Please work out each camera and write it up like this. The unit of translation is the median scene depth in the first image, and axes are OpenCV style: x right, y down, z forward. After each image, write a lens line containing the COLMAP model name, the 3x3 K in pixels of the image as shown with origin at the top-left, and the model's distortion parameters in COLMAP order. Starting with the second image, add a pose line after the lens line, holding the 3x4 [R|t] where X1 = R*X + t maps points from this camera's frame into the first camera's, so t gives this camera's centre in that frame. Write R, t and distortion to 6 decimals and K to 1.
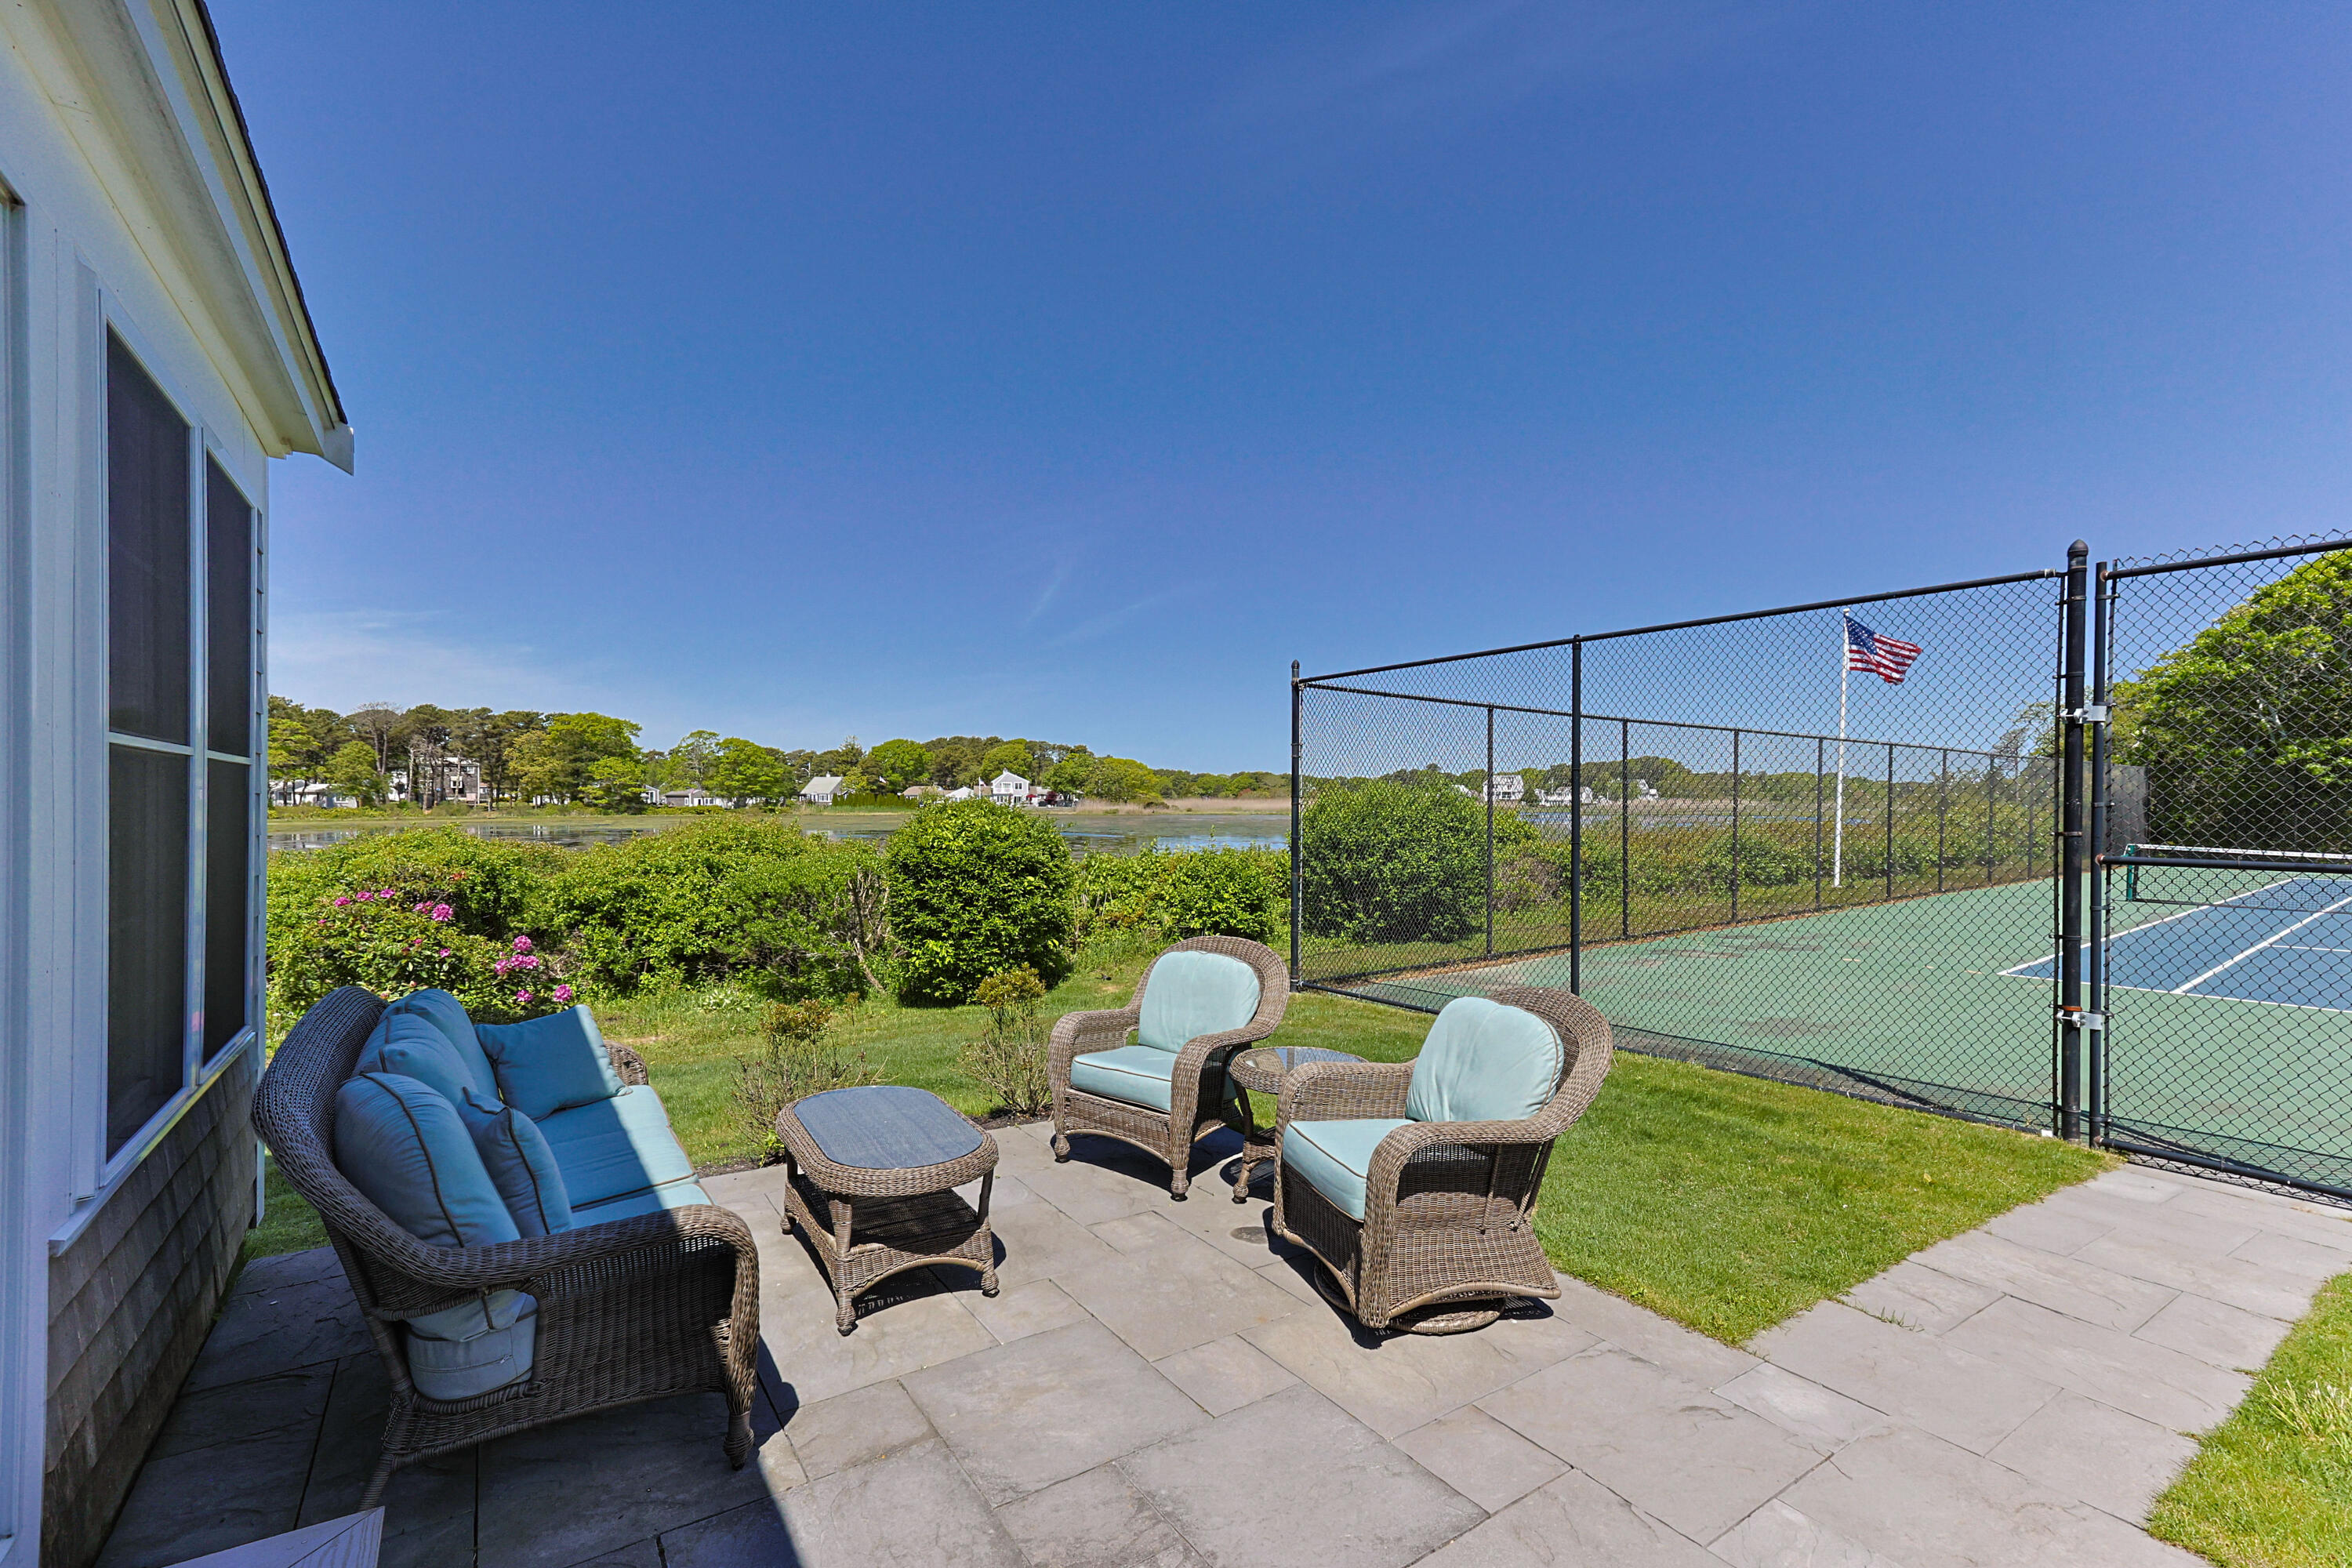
lens RADIAL K [[1035.0, 0, 1159.5], [0, 1035.0, 770.1], [0, 0, 1]] dist [0.005628, 0.000417]
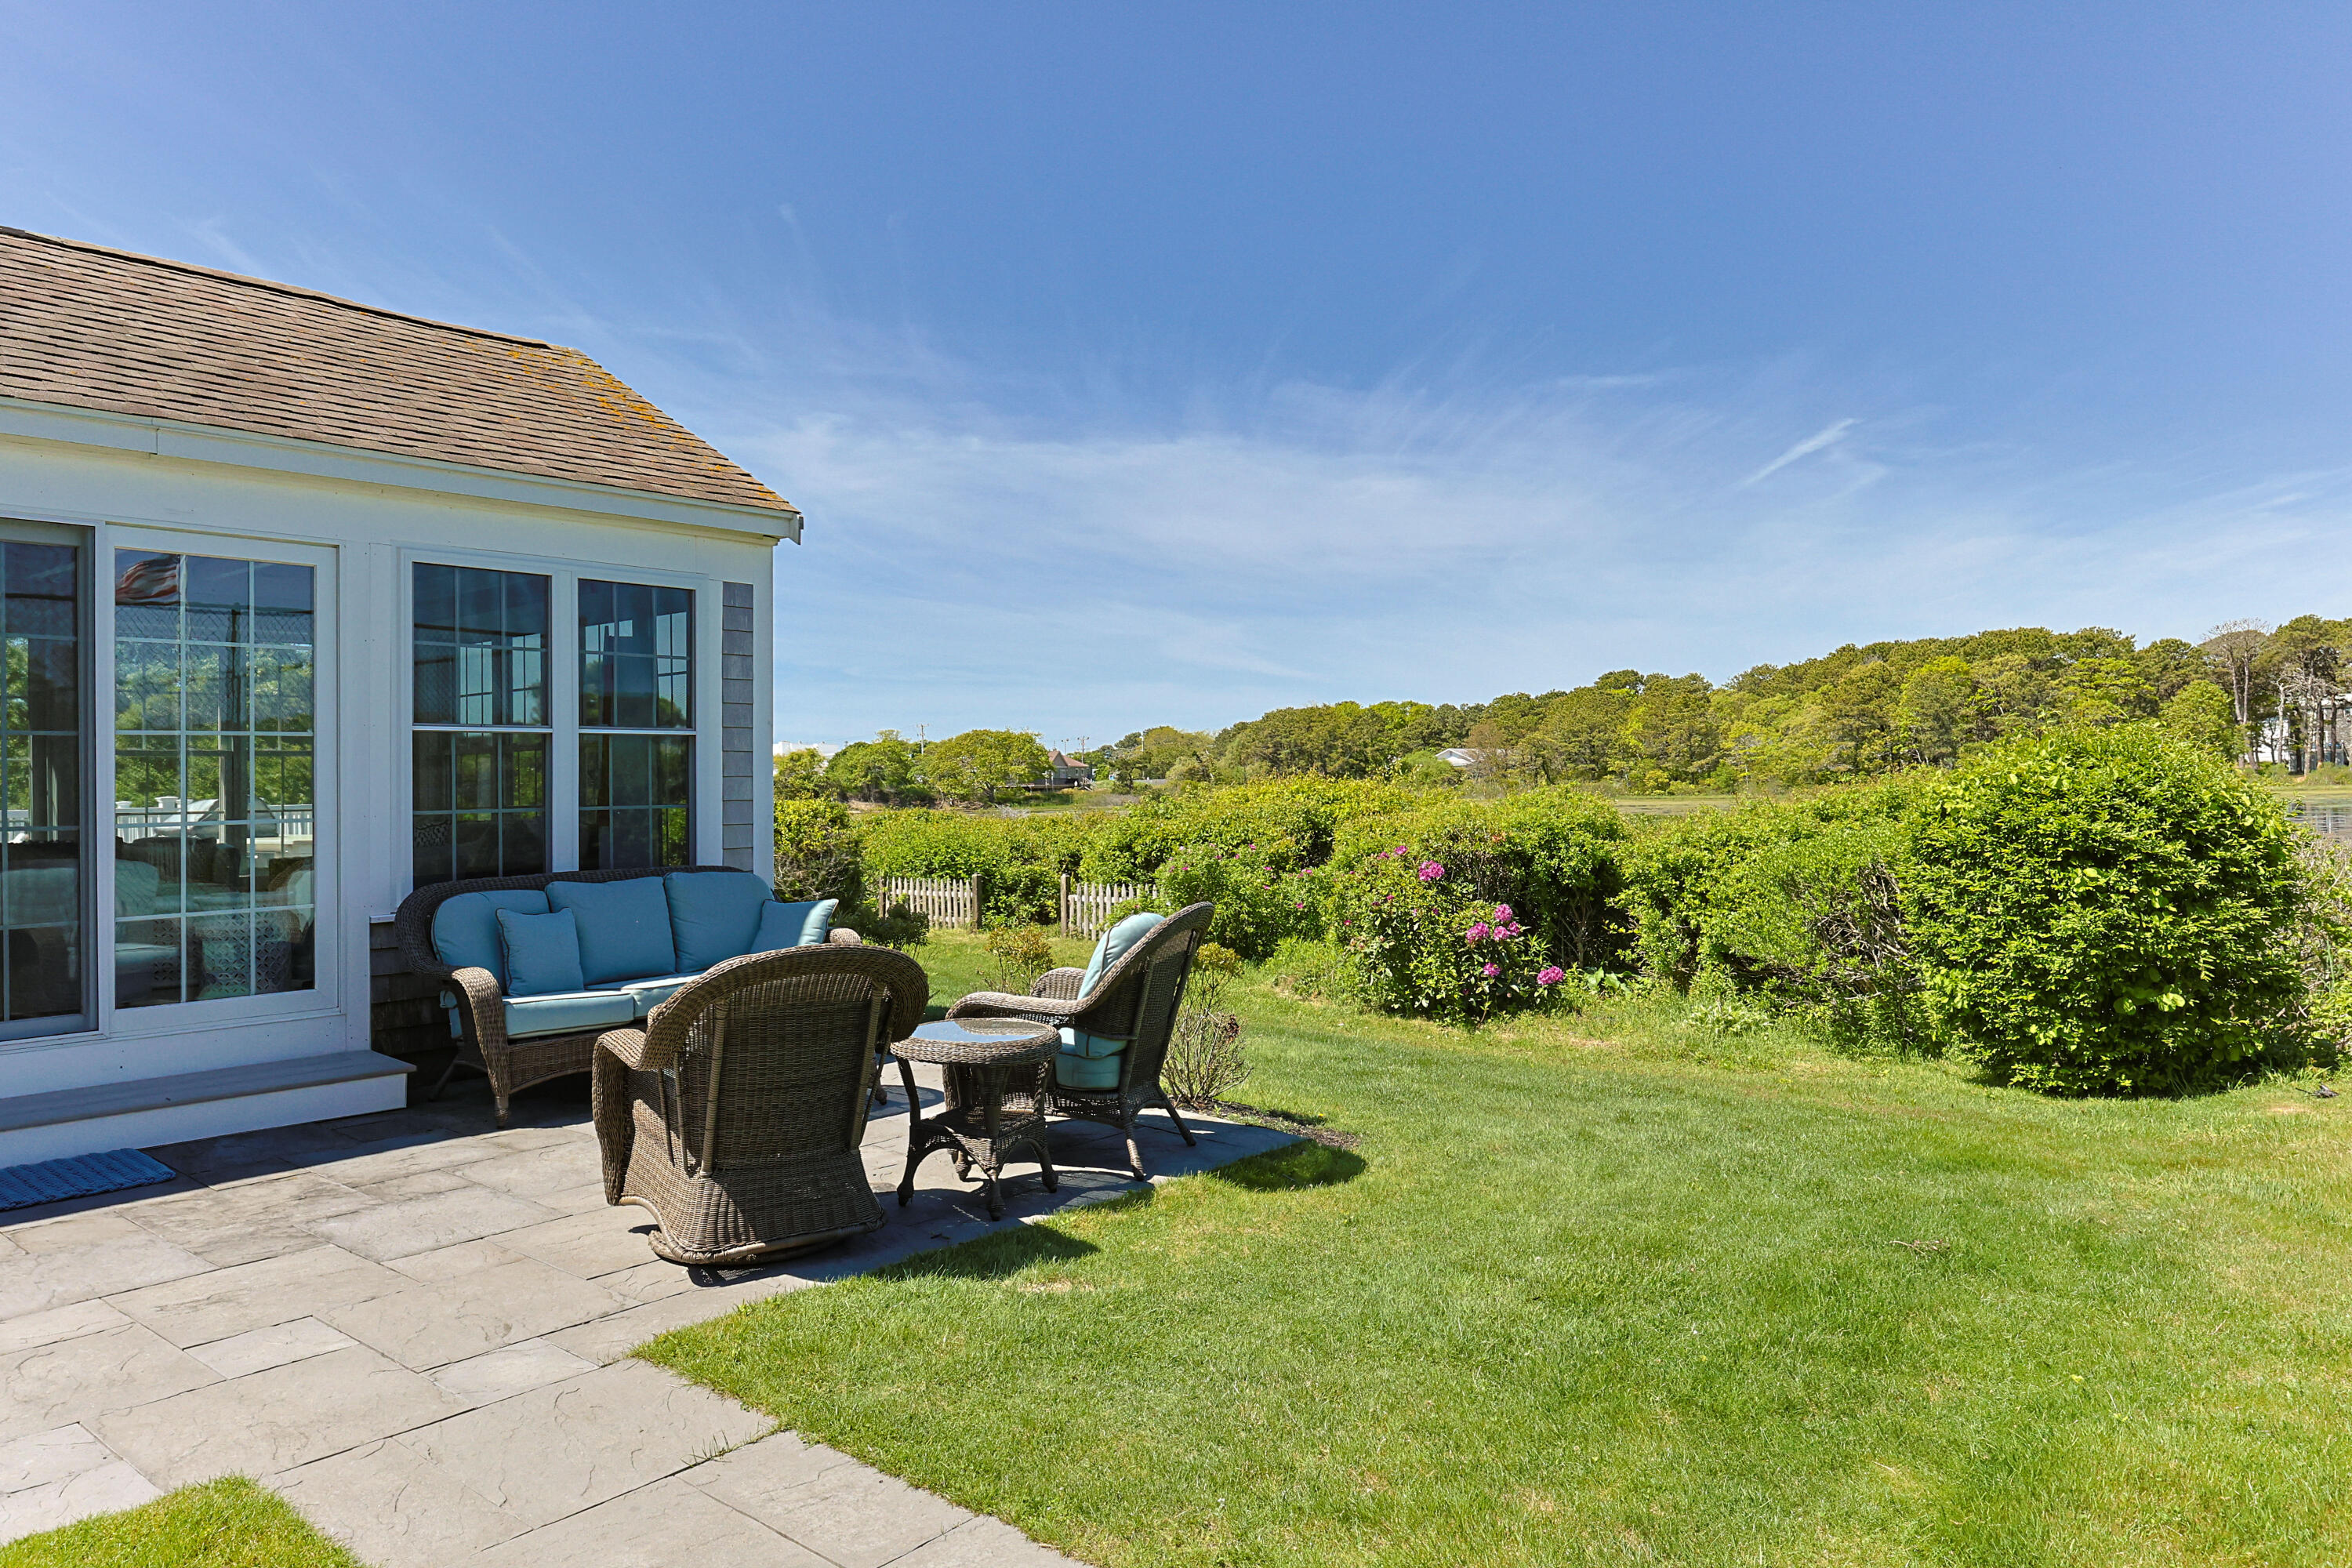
lens RADIAL K [[1529.9, 0, 1157.3], [0, 1529.9, 778.3], [0, 0, 1]] dist [0.003047, -0.000142]
pose [[0.269862, -0.013927, -0.962798, 0.529363], [0.051963, 0.998649, 0.000119, 0.029129], [0.961496, -0.050062, 0.270221, 0.308177]]
